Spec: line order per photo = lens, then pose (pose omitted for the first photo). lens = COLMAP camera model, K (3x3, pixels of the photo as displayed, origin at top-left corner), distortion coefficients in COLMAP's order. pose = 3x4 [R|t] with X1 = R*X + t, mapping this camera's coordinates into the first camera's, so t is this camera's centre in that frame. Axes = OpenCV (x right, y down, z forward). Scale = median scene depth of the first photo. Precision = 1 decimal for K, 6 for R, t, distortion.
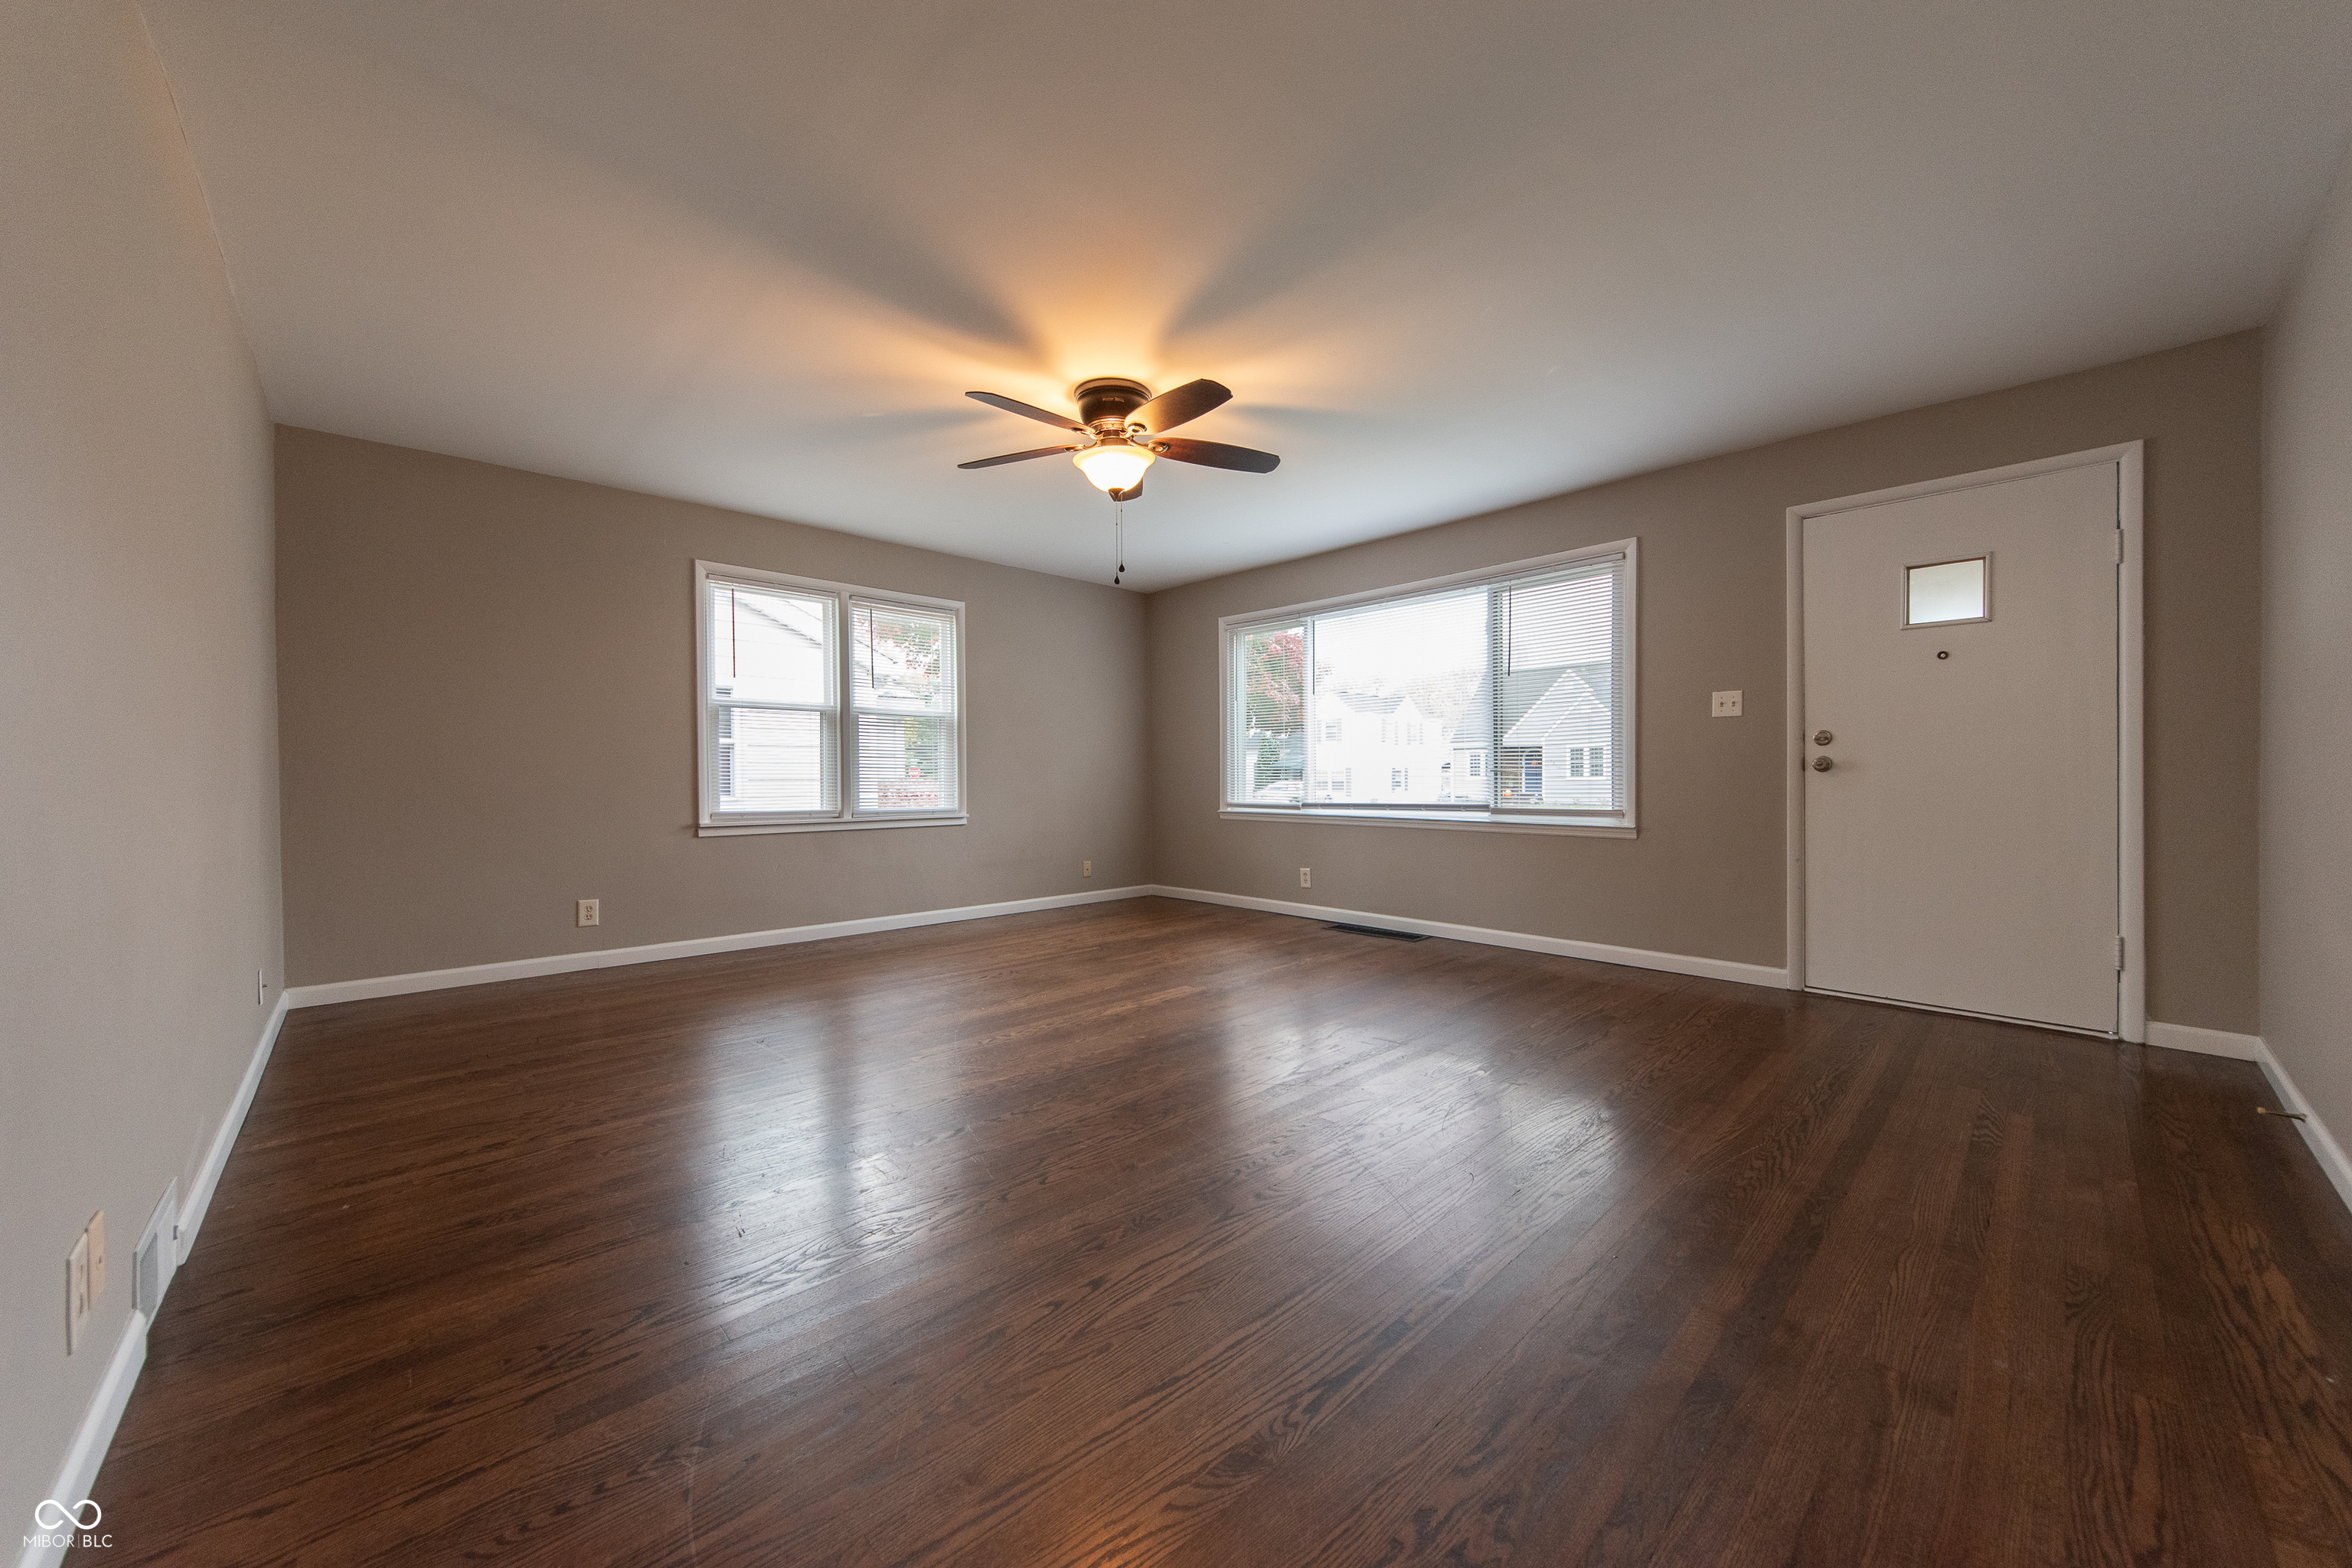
lens RADIAL K [[846.4, 0, 1179.7], [0, 846.4, 785.3], [0, 0, 1]] dist [-0.010891, 0.003794]
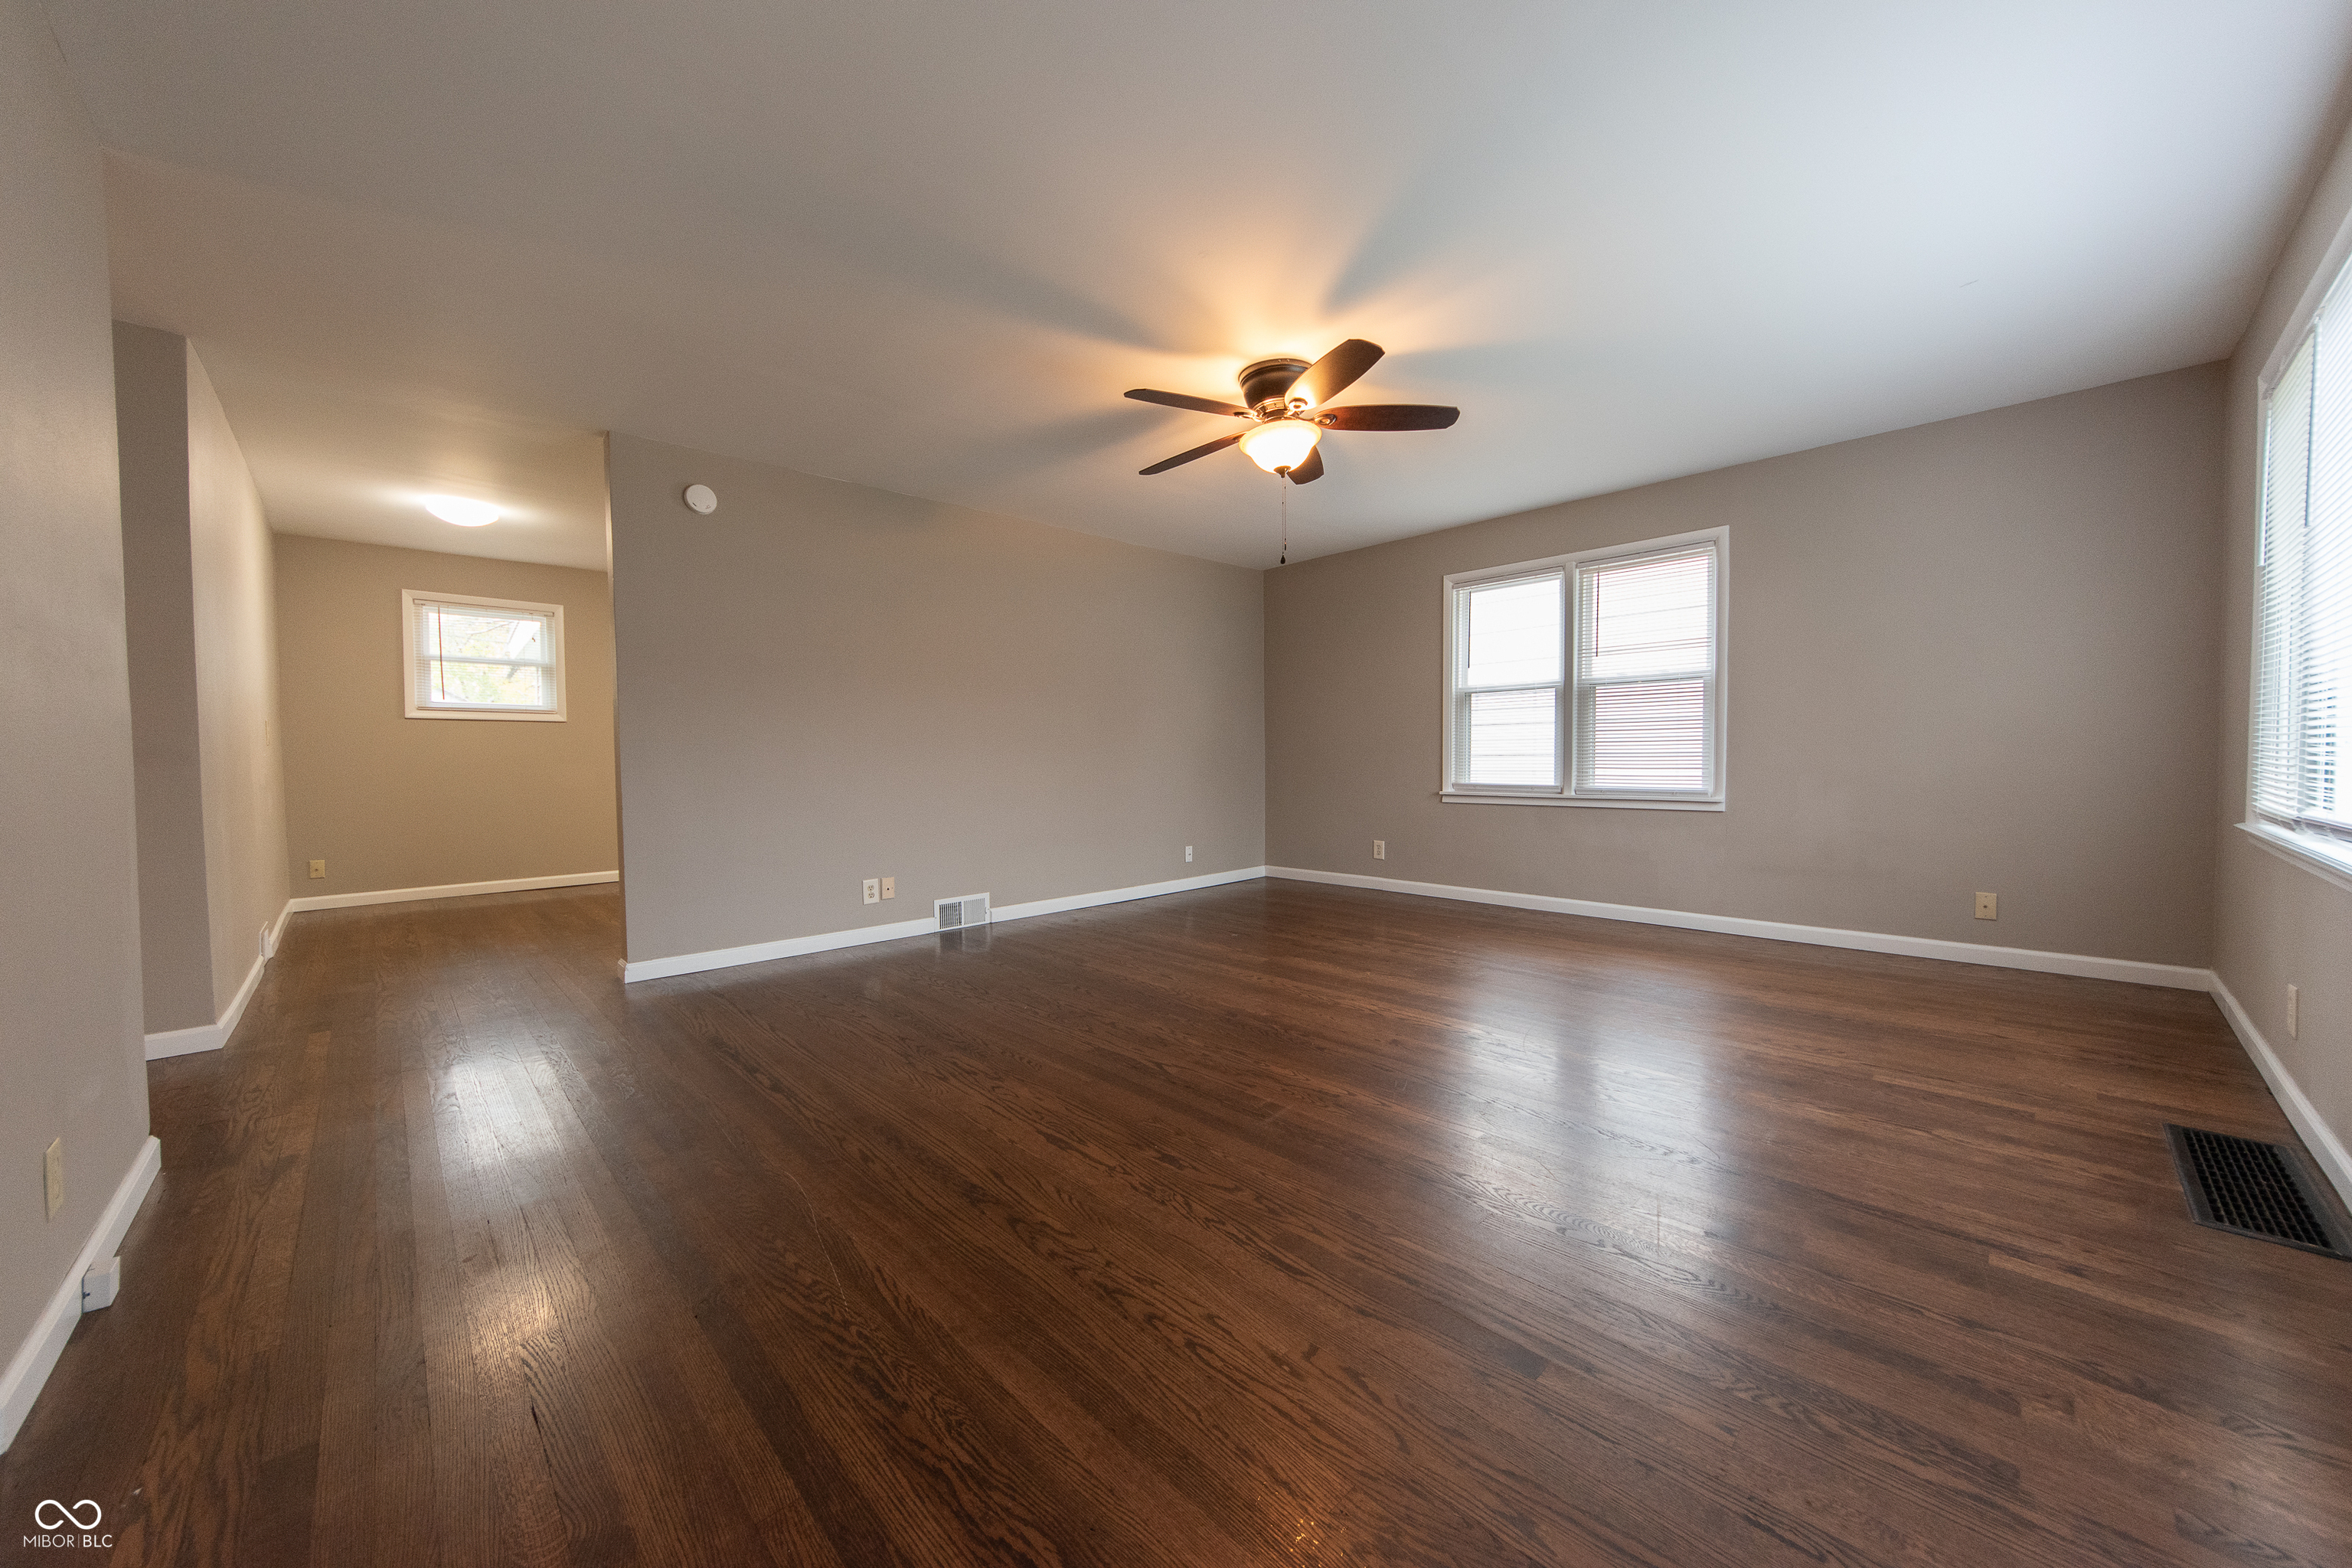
lens RADIAL K [[846.4, 0, 1179.7], [0, 846.4, 785.3], [0, 0, 1]] dist [-0.010891, 0.003794]
pose [[-0.012451, 0.036958, -0.999239, 0.597512], [0.004712, 0.999308, 0.036902, -0.009967], [0.999911, -0.004249, -0.012617, 0.563128]]
